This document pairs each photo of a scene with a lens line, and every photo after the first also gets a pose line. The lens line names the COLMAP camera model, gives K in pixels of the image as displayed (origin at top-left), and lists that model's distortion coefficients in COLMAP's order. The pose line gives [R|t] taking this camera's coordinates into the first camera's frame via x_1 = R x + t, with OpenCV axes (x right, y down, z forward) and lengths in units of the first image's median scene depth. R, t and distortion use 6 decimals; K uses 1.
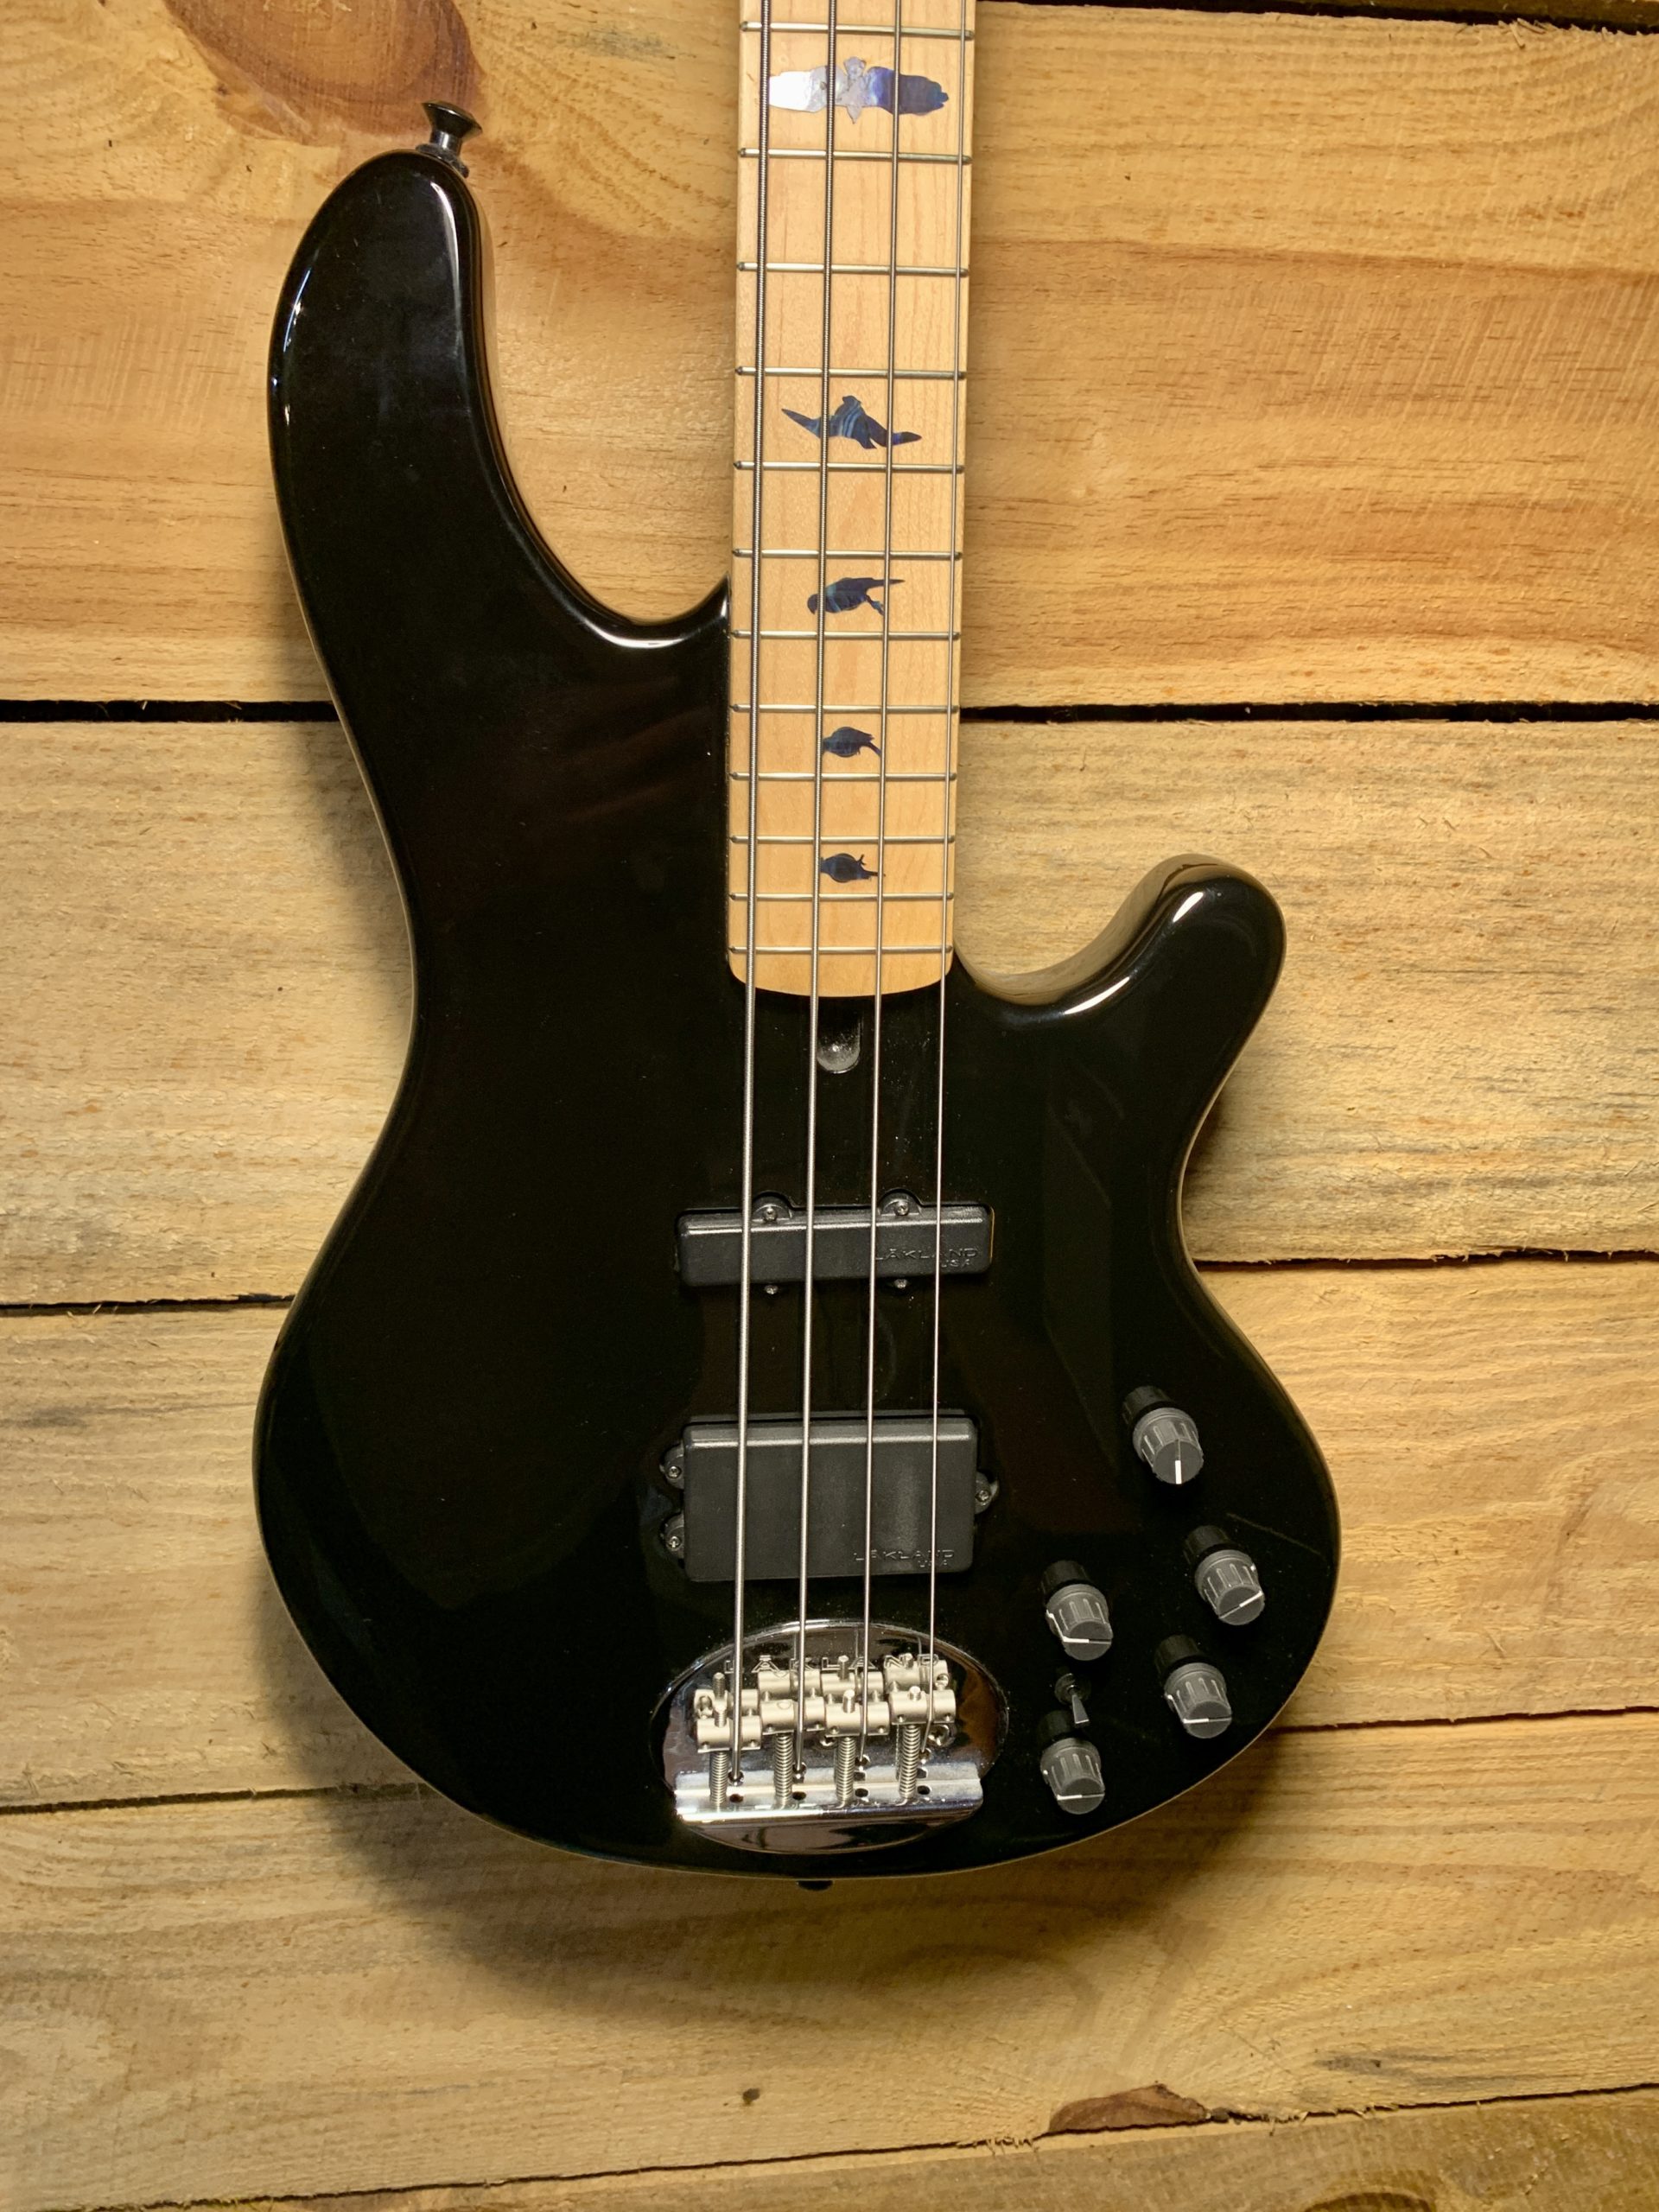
lens RADIAL K [[1703.6, 0, 862.9], [0, 1703.6, 1146.5], [0, 0, 1]] dist [0.032837, -0.033986]
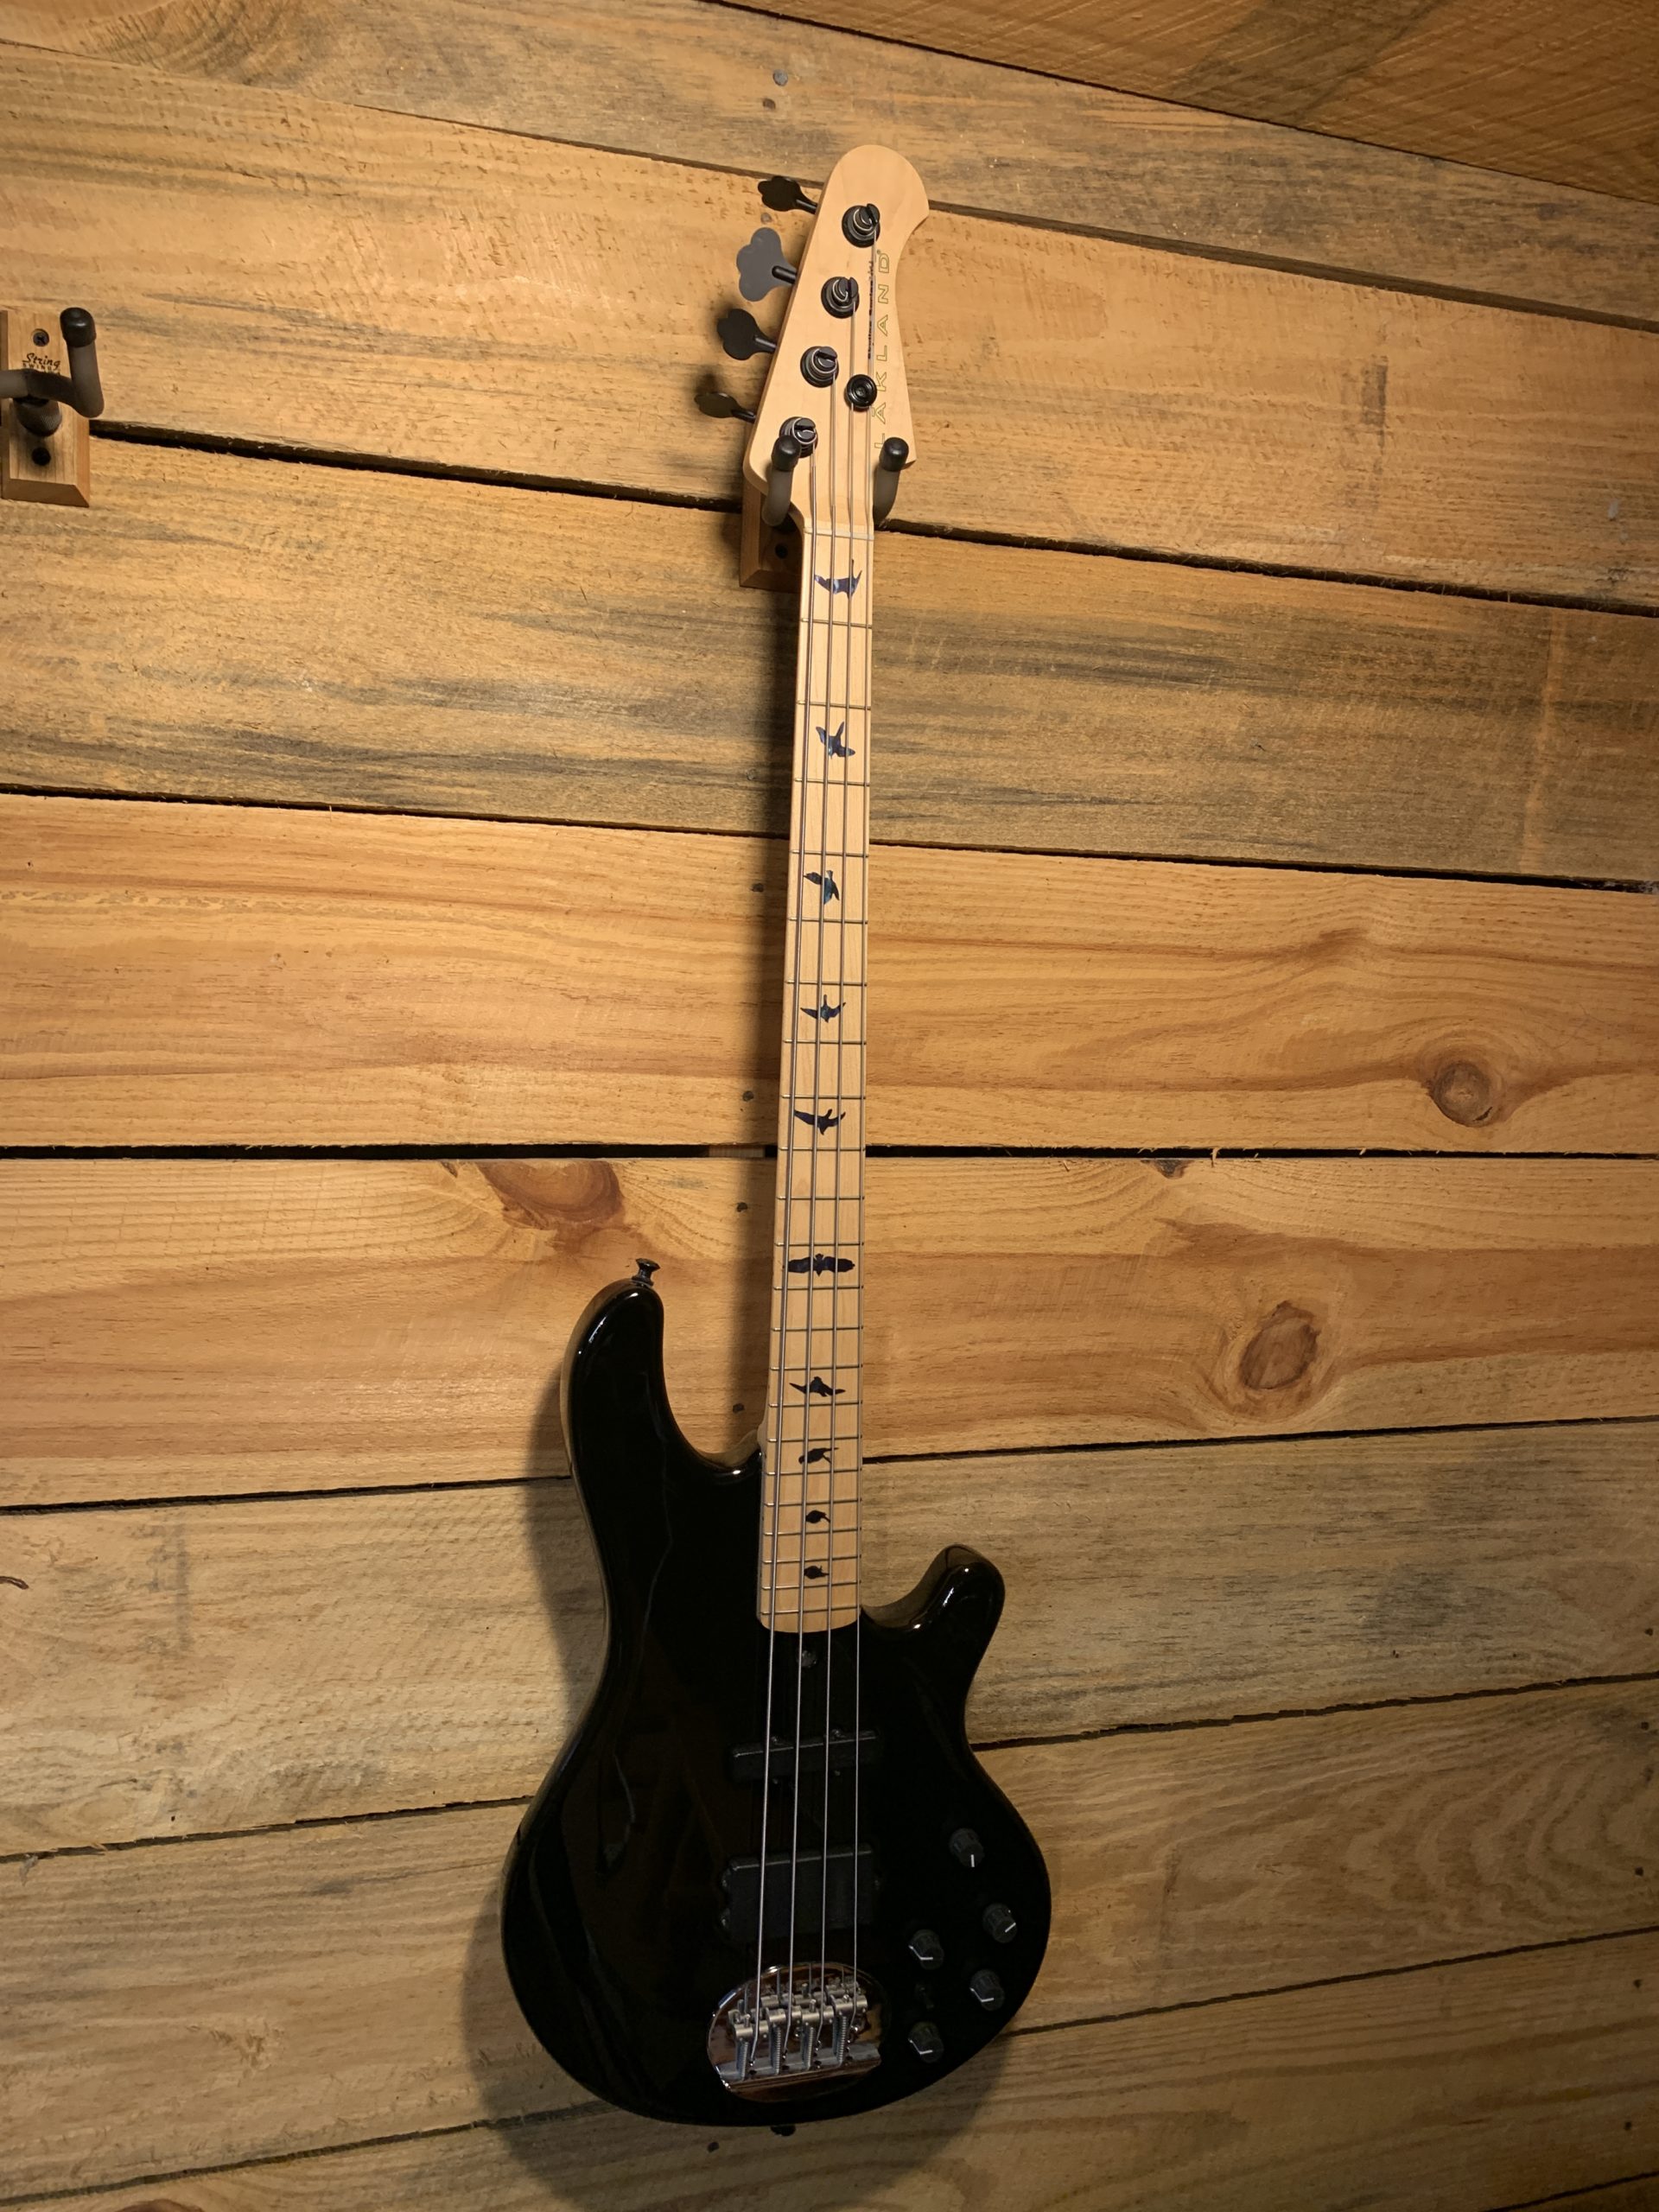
lens RADIAL K [[1703.6, 0, 826.4], [0, 1703.6, 1096.8], [0, 0, 1]] dist [0.032837, -0.033986]
pose [[0.981919, 0.002539, 0.189284, -0.329223], [0.049574, 0.961566, -0.270063, -0.124841], [-0.182694, 0.274563, 0.944054, -1.003738]]
